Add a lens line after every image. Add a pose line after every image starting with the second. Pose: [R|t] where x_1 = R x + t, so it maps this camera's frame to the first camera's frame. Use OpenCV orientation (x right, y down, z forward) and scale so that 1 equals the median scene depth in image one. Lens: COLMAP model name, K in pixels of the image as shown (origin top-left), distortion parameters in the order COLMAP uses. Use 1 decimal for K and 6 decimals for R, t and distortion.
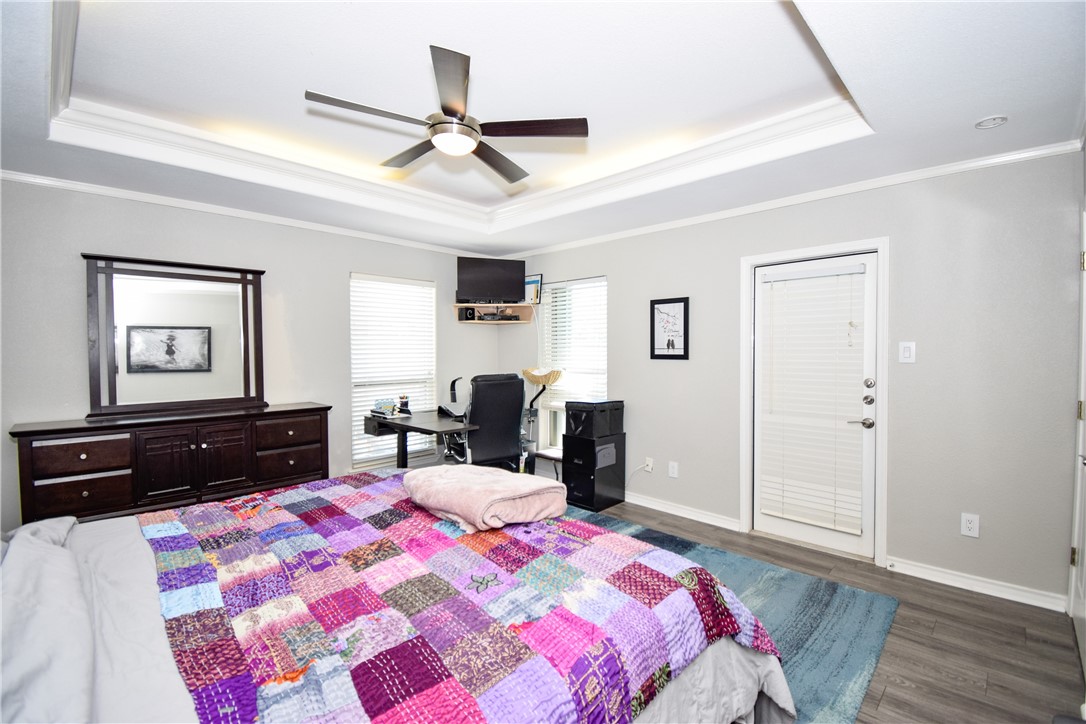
lens RADIAL K [[470.5, 0, 547.1], [0, 470.5, 366.5], [0, 0, 1]] dist [0.019385, -0.020890]
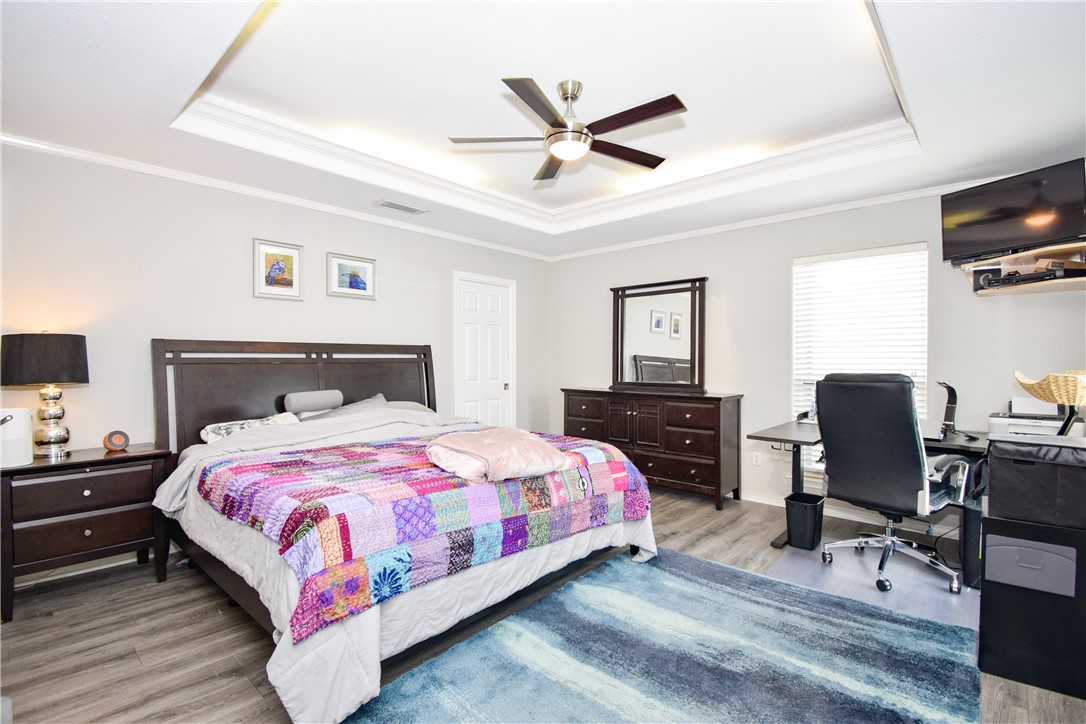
lens RADIAL K [[470.5, 0, 547.1], [0, 470.5, 366.5], [0, 0, 1]] dist [0.019385, -0.020890]
pose [[0.081260, 0.023178, -0.996423, 0.551062], [-0.026931, 0.999416, 0.021051, 0.004919], [0.996329, 0.025124, 0.081837, 0.535252]]
